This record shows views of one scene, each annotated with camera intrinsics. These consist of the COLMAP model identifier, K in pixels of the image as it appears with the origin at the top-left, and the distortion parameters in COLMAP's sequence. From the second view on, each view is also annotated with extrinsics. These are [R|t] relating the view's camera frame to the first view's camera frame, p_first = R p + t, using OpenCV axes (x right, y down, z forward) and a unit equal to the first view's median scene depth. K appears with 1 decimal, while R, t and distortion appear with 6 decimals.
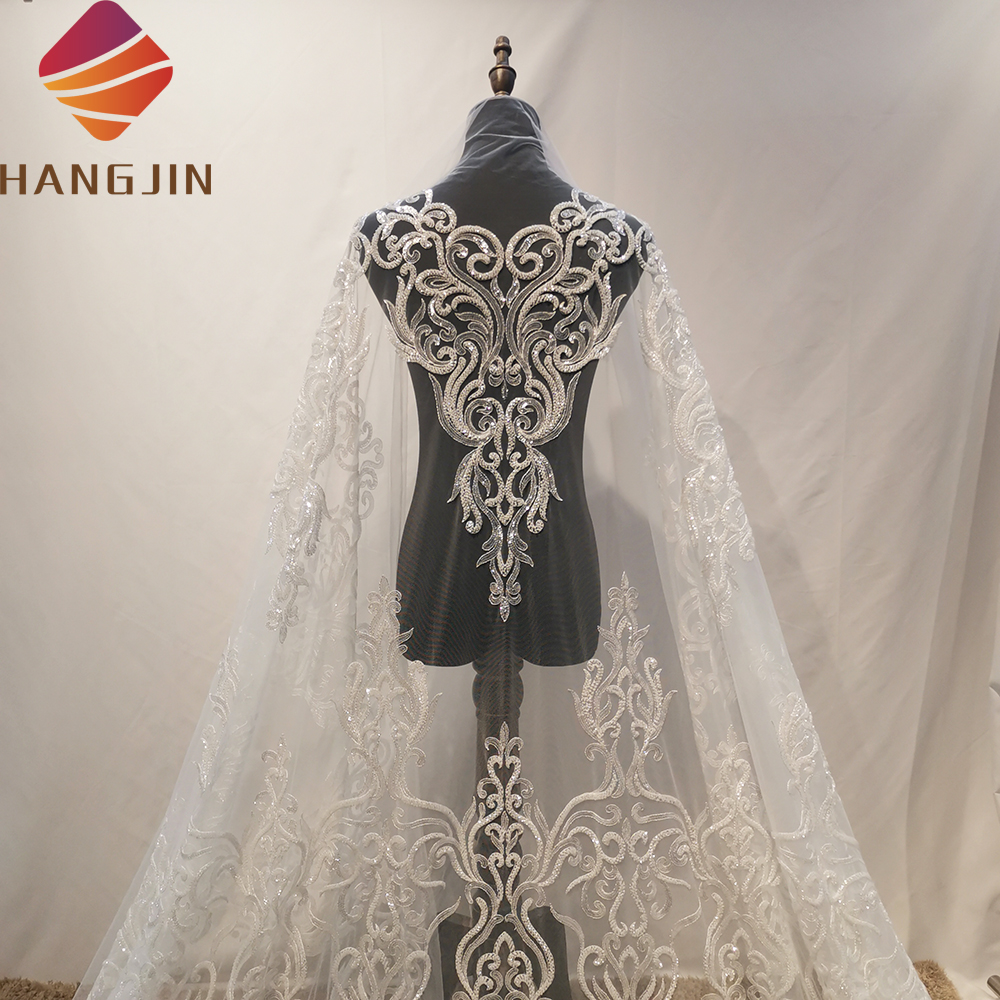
lens RADIAL K [[991.7, 0, 500.0], [0, 991.7, 500.0], [0, 0, 1]] dist [0.091307, -0.155915]
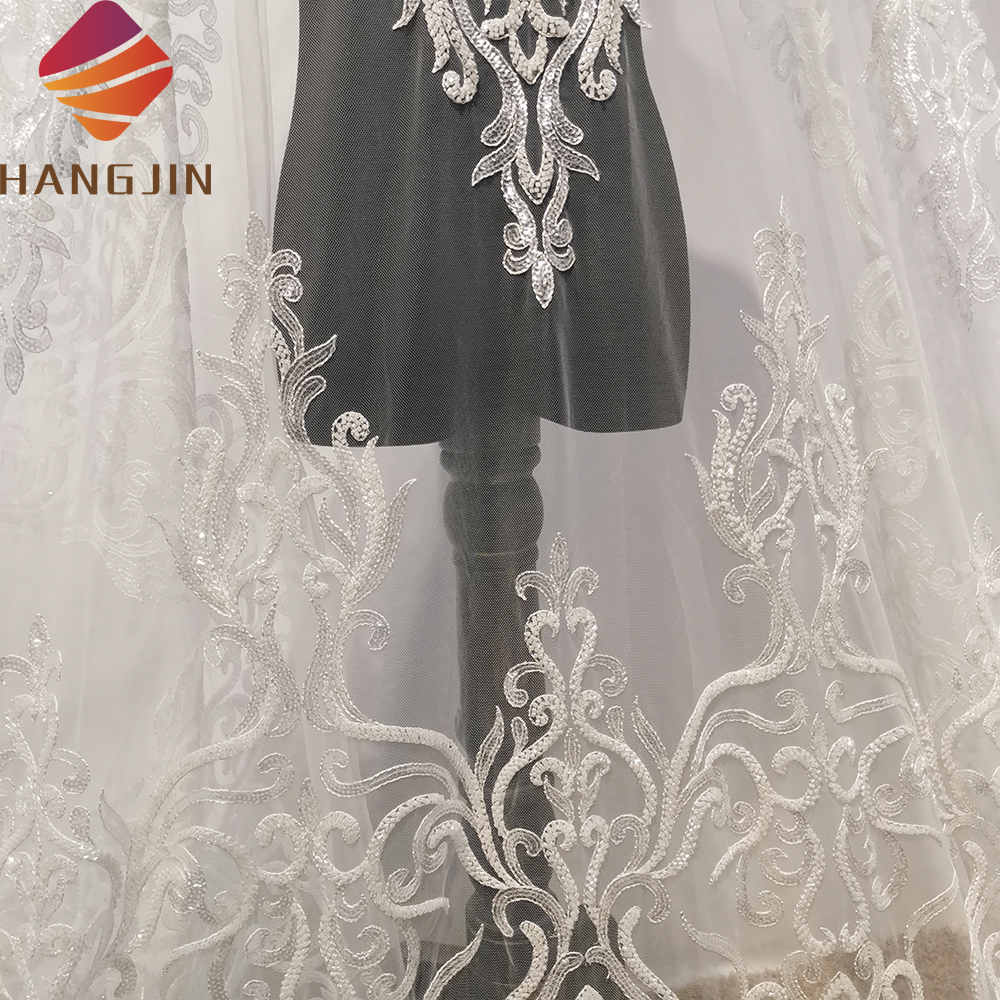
lens RADIAL K [[991.7, 0, 500.0], [0, 991.7, 500.0], [0, 0, 1]] dist [0.091307, -0.155915]
pose [[0.982278, -0.078127, 0.170371, -0.096591], [0.071402, 0.996420, 0.045257, 0.185651], [-0.173297, -0.032290, 0.984340, 0.563970]]
